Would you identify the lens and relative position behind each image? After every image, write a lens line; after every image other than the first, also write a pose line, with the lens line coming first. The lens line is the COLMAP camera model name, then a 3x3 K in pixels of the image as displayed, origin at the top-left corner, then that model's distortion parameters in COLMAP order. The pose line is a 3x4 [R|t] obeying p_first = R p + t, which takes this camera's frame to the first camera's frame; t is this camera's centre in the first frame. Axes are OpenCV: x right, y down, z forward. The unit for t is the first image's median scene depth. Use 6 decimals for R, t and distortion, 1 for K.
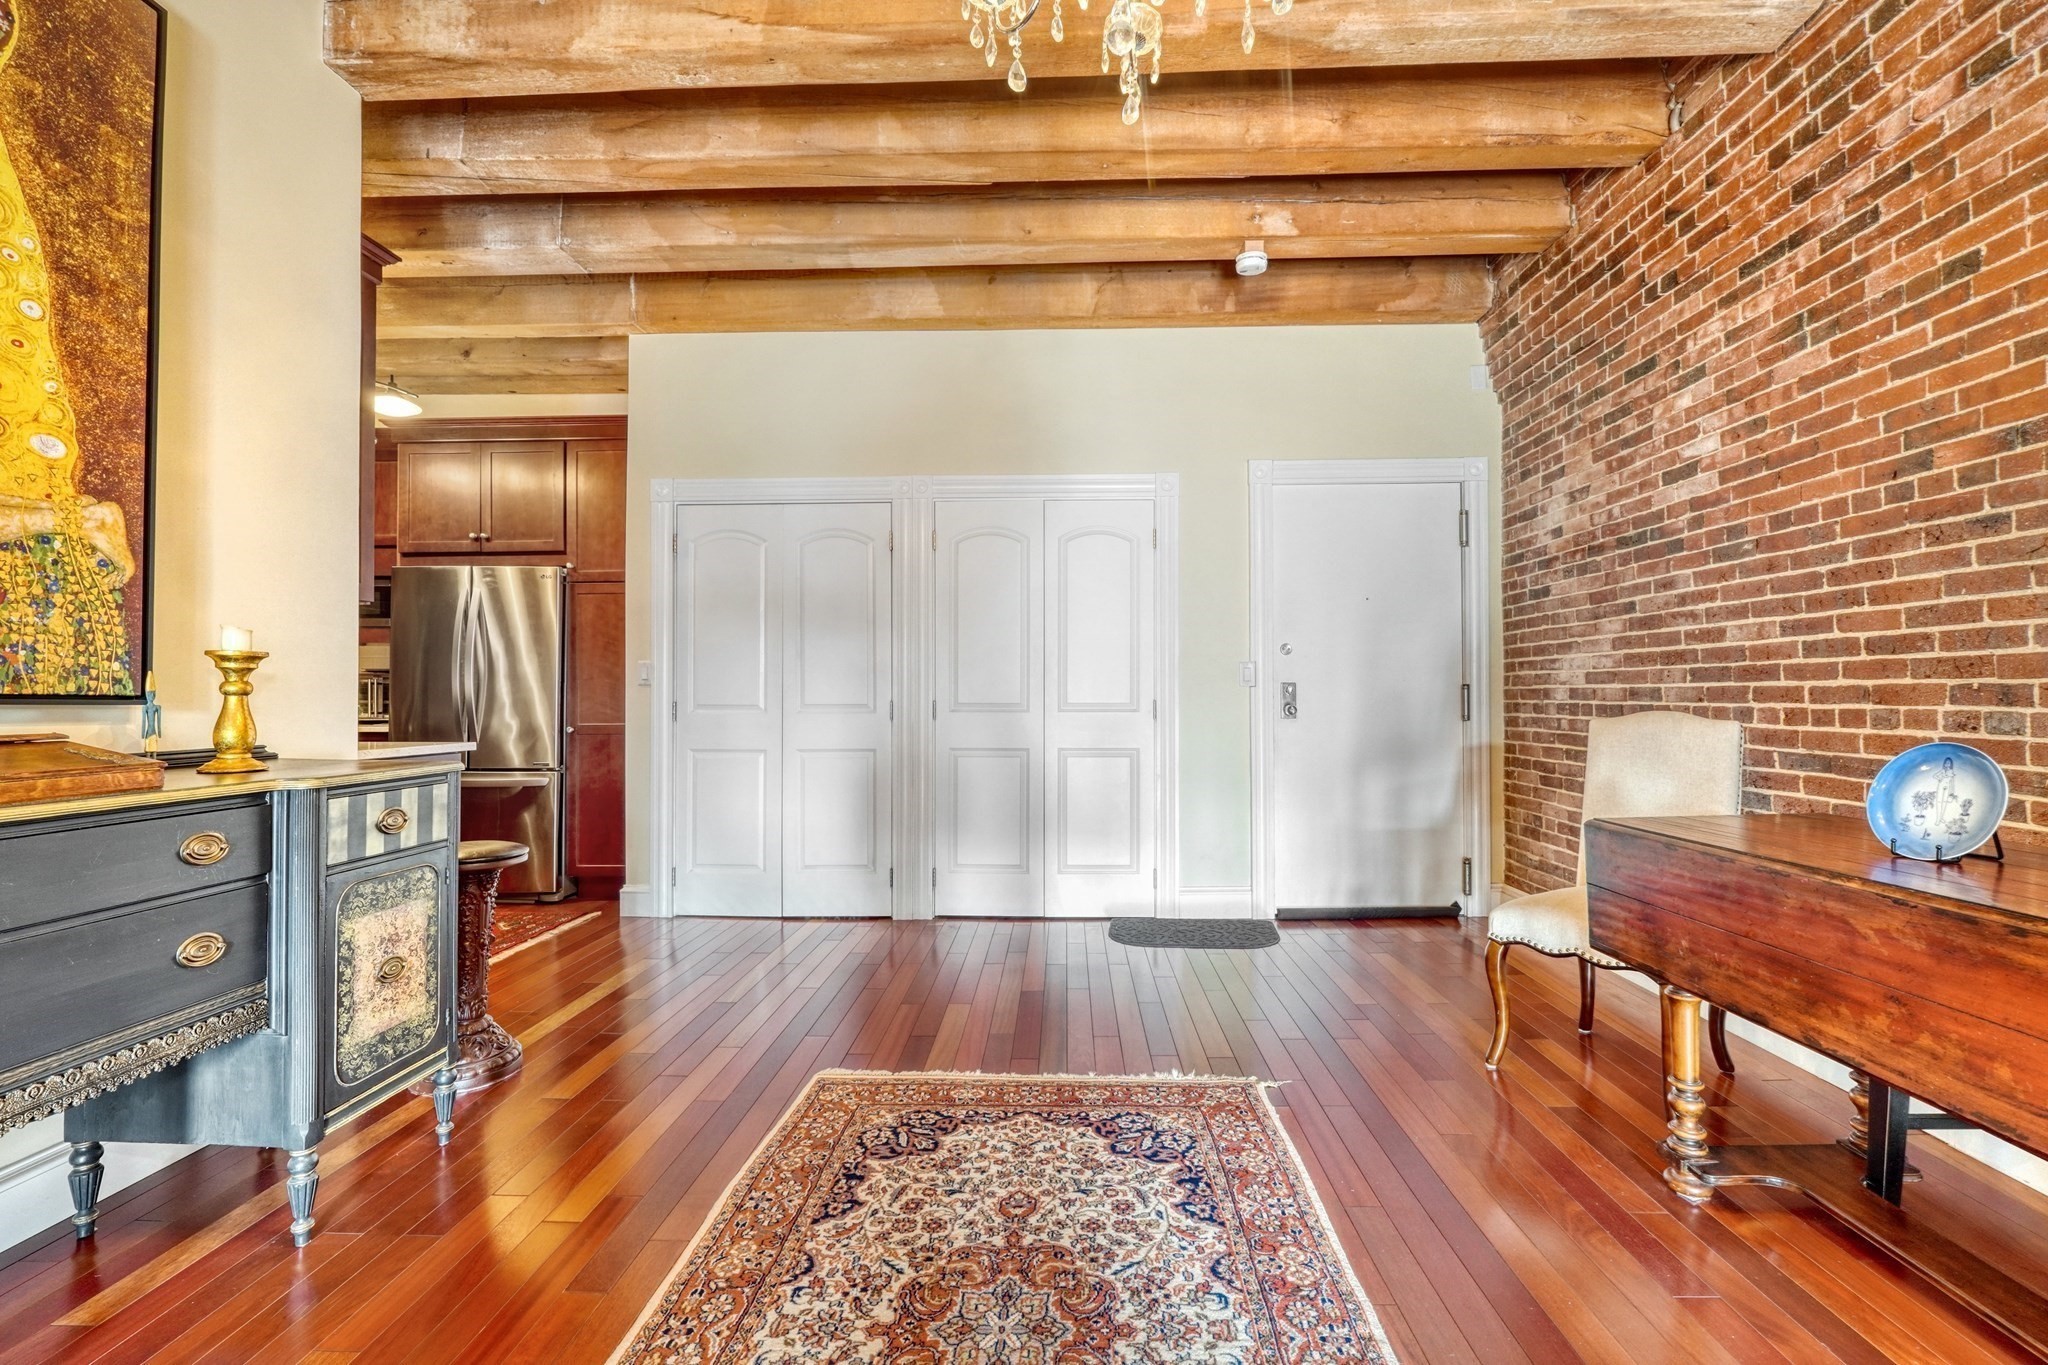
lens RADIAL K [[877.9, 0, 1044.4], [0, 877.9, 689.3], [0, 0, 1]] dist [-0.017217, 0.006926]
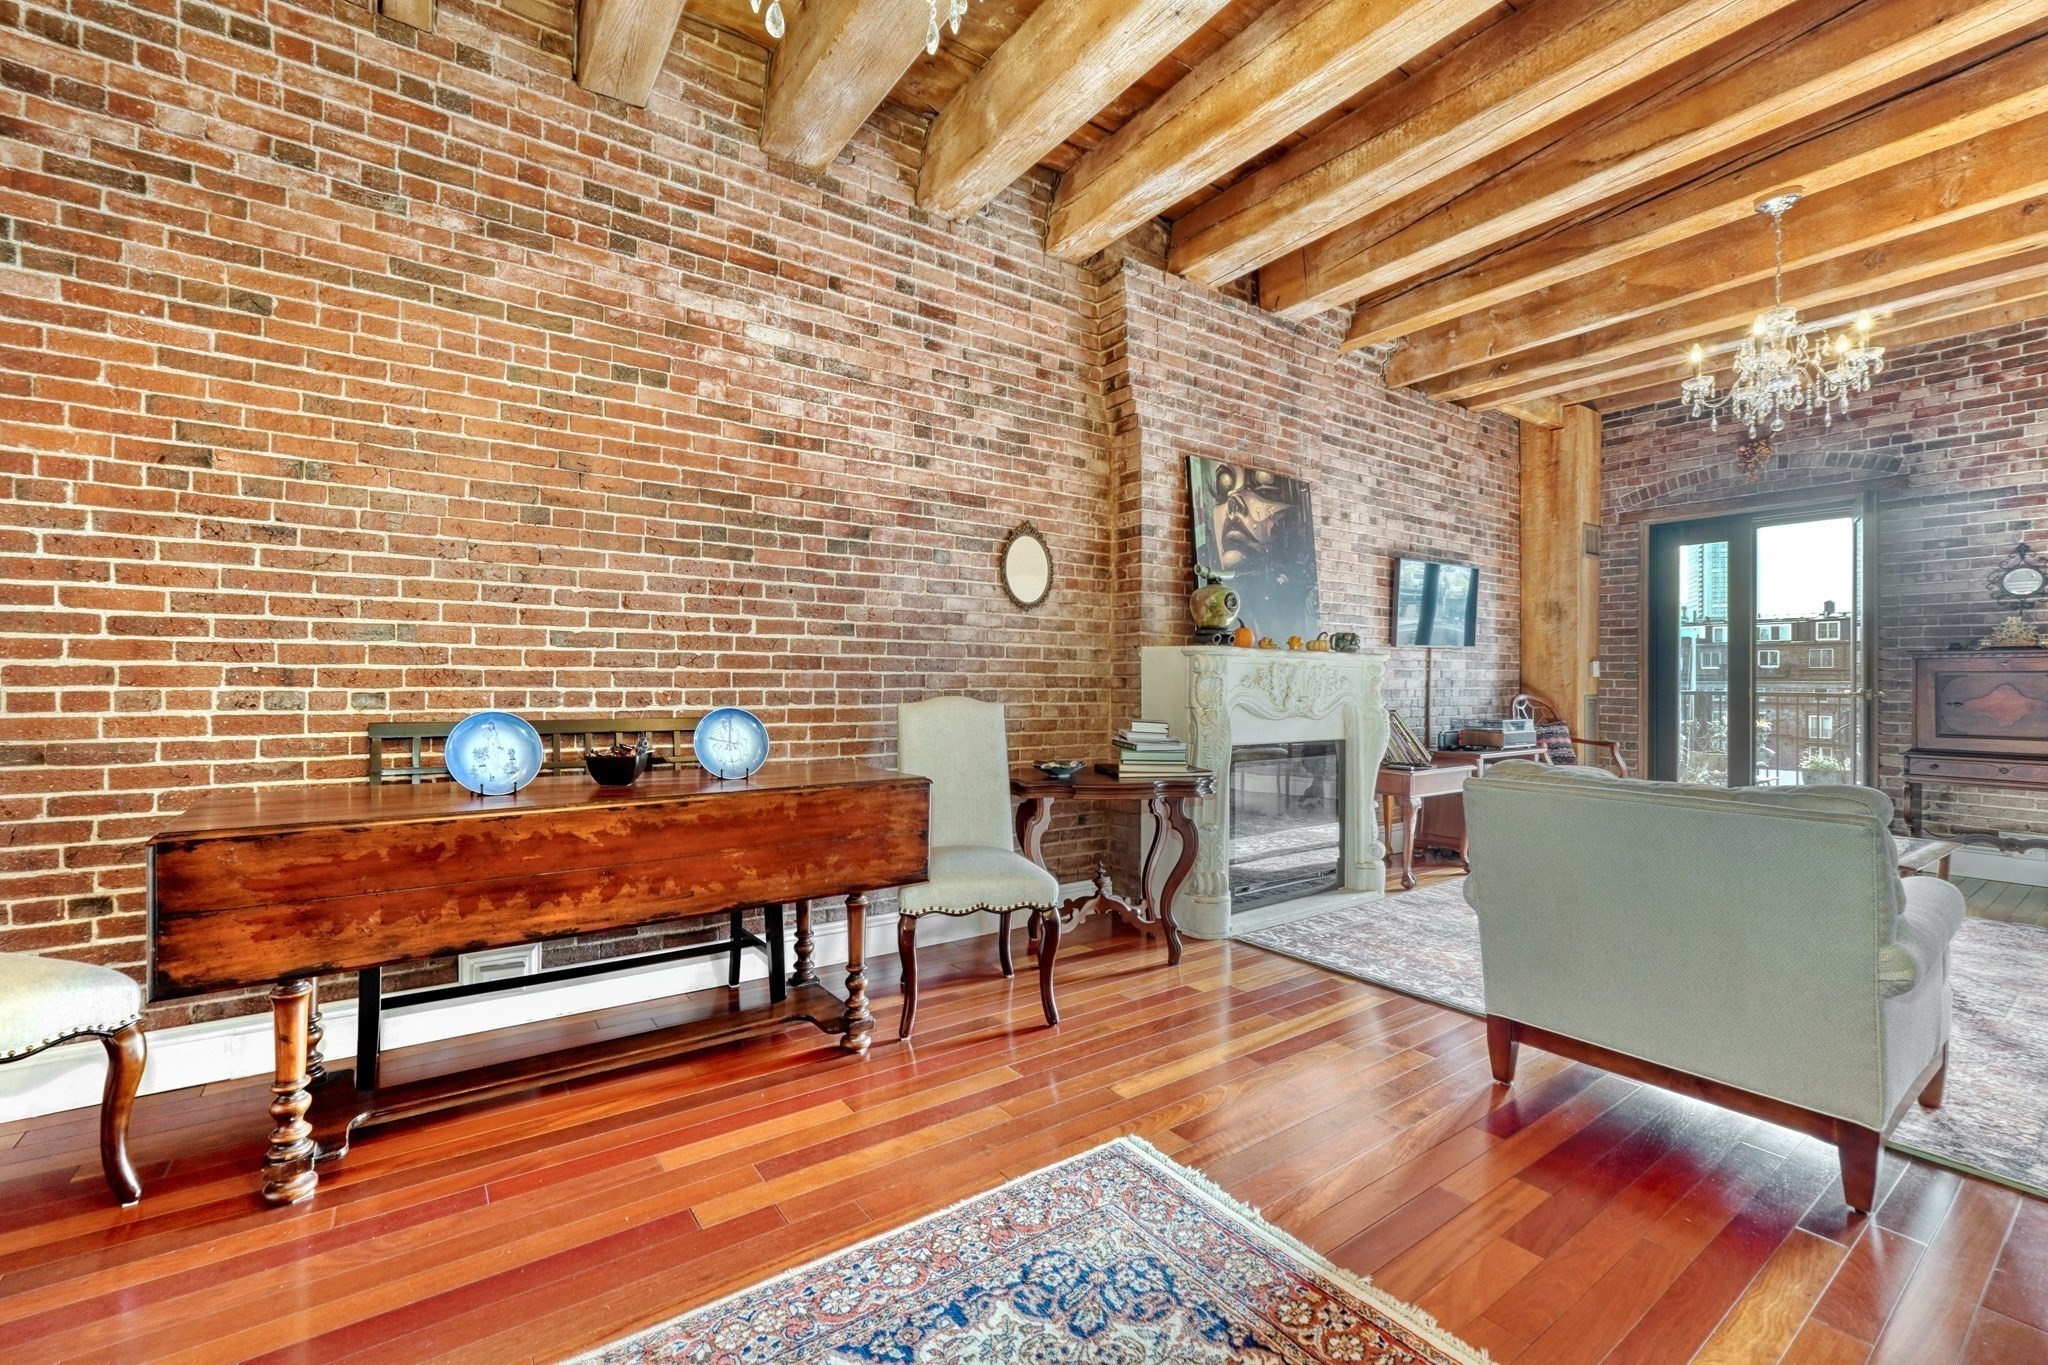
lens RADIAL K [[877.9, 0, 1002.8], [0, 877.9, 676.5], [0, 0, 1]] dist [-0.017217, 0.006926]
pose [[-0.601729, 0.001202, 0.798699, -0.440082], [-0.010206, 0.999906, -0.009193, 0.006323], [-0.798635, -0.013683, -0.601660, 0.859441]]
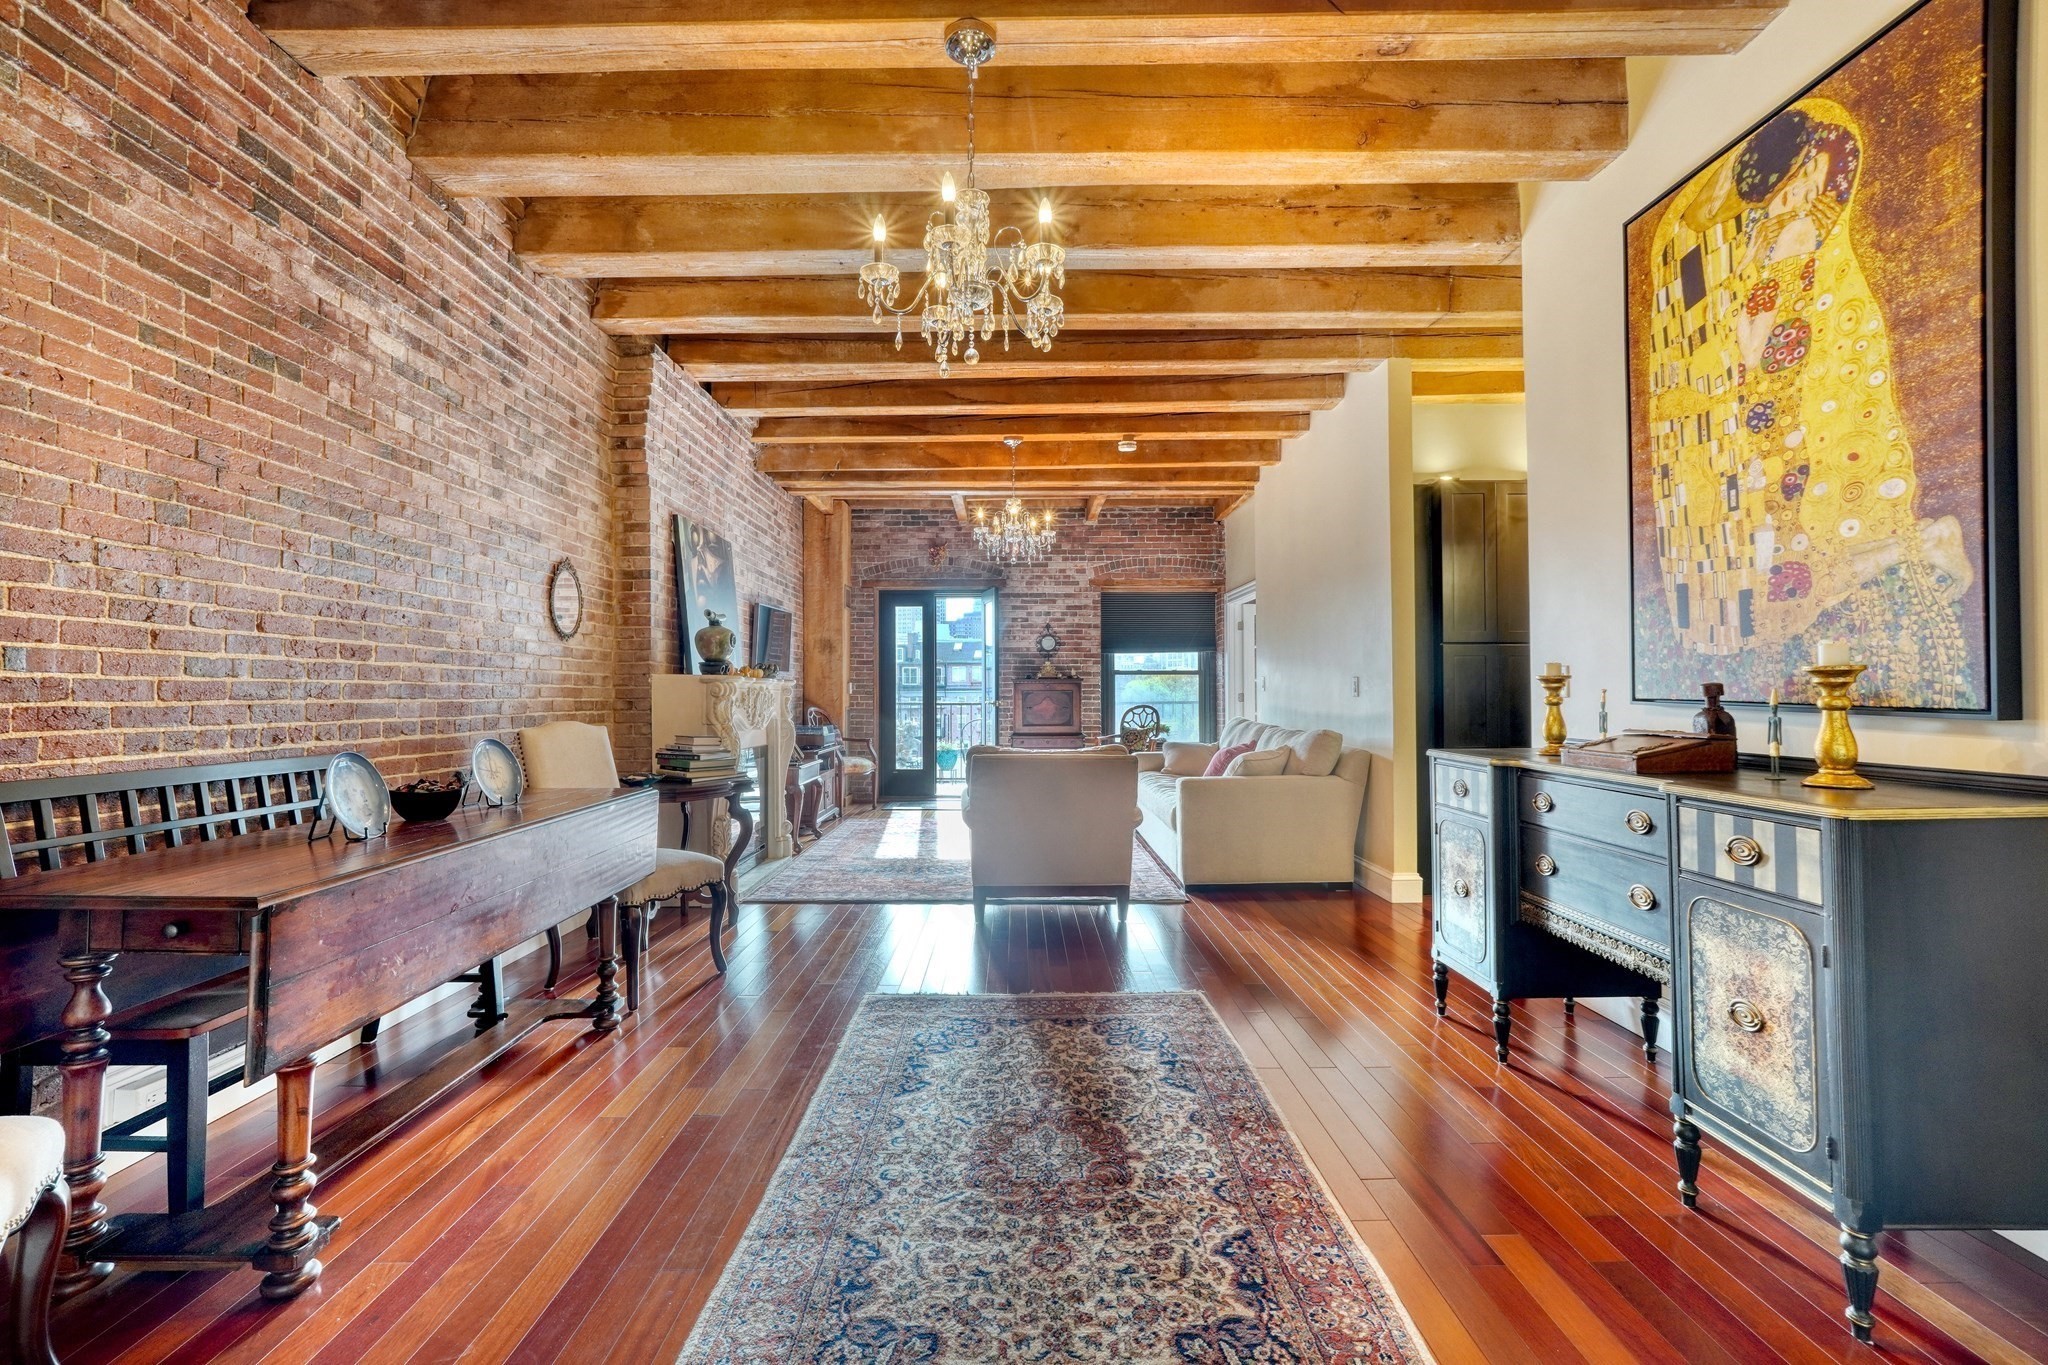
lens RADIAL K [[877.9, 0, 1036.3], [0, 877.9, 673.4], [0, 0, 1]] dist [-0.017217, 0.006926]
pose [[-0.998754, 0.004797, -0.049680, 0.026636], [0.006255, 0.999553, -0.029236, -0.009835], [0.049518, -0.029510, -0.998337, 1.722159]]
